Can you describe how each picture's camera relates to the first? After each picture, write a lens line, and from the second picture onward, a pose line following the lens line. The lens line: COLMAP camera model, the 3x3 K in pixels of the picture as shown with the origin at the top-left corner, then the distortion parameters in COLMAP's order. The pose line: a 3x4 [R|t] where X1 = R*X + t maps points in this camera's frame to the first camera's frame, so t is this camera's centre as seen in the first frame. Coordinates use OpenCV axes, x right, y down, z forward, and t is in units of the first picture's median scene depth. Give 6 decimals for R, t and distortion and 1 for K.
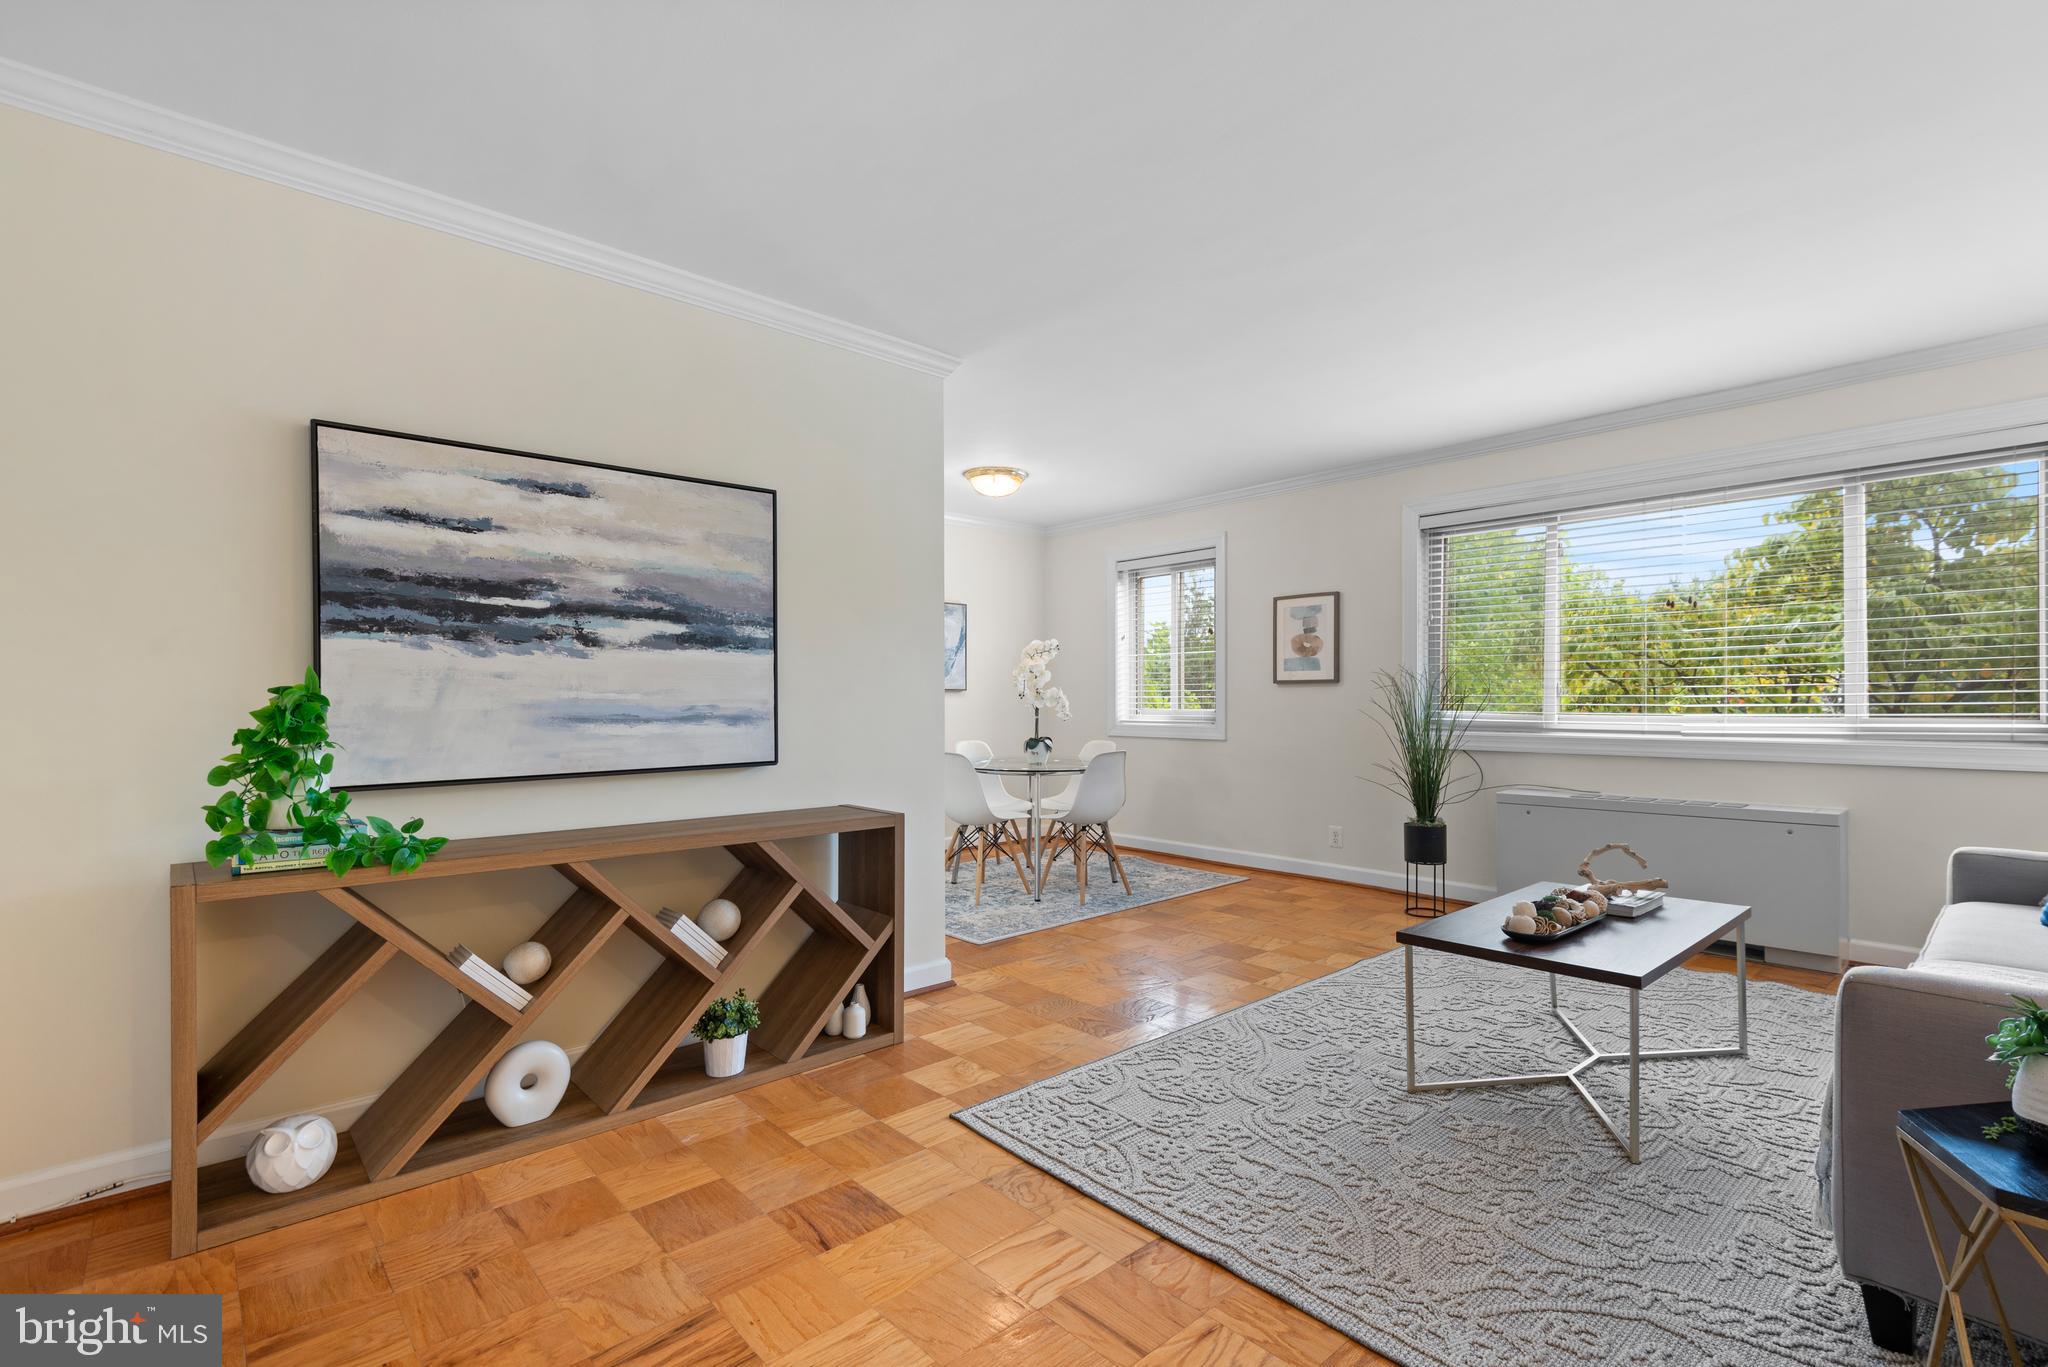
lens RADIAL K [[926.4, 0, 1030.4], [0, 926.4, 708.0], [0, 0, 1]] dist [0.026635, -0.011191]
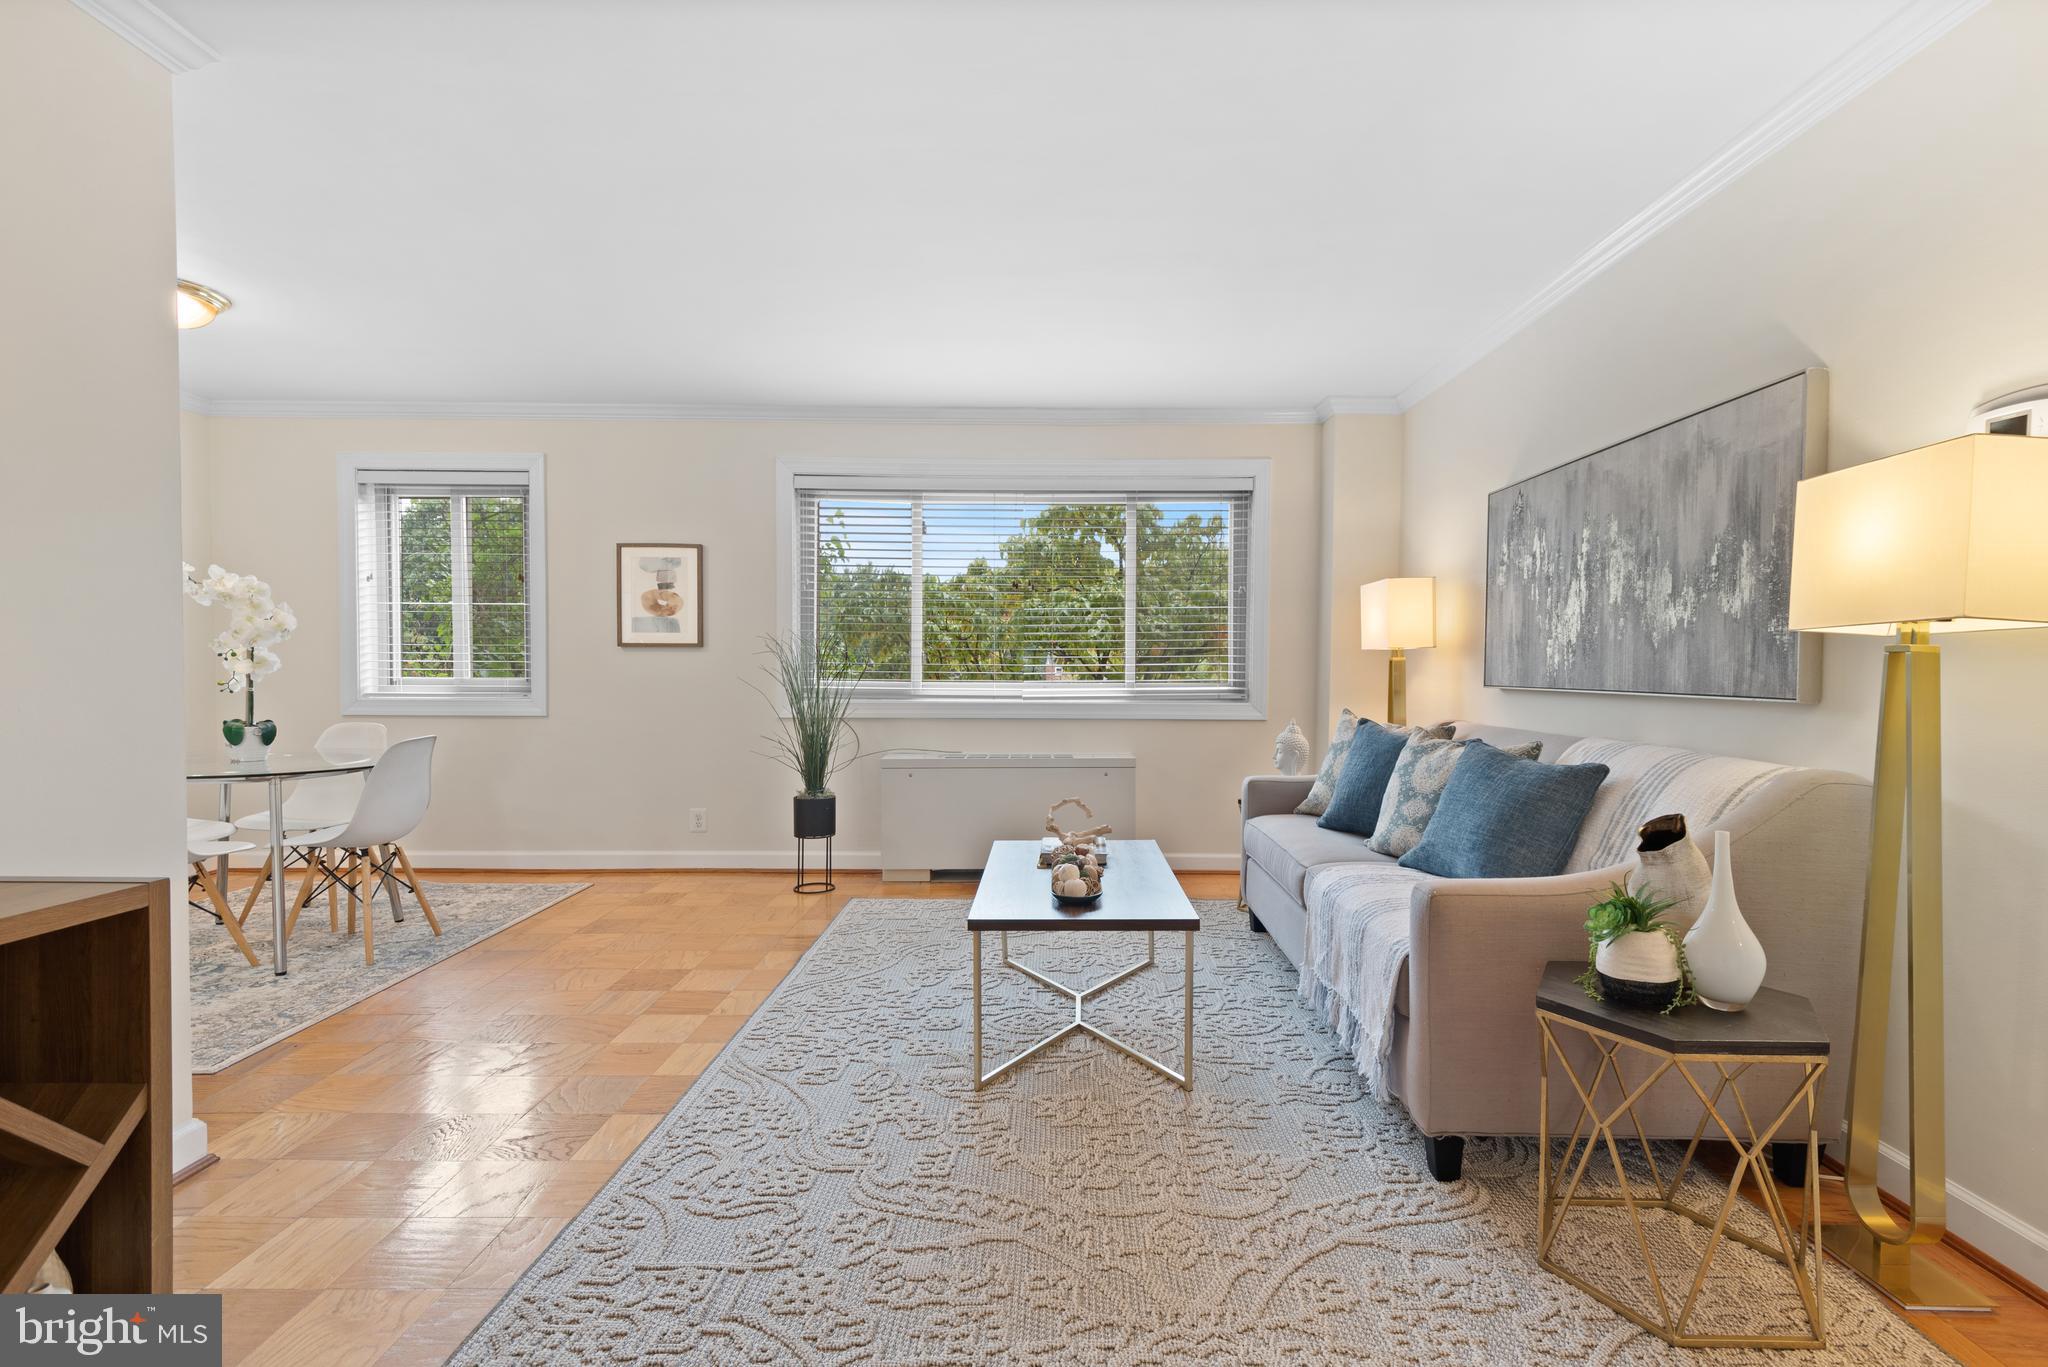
lens RADIAL K [[926.4, 0, 1038.1], [0, 926.4, 692.9], [0, 0, 1]] dist [0.026635, -0.011191]
pose [[0.675427, -0.013687, 0.737300, -0.194067], [0.001383, 0.999849, 0.017294, 0.002738], [-0.737425, -0.010661, 0.675345, 0.291207]]
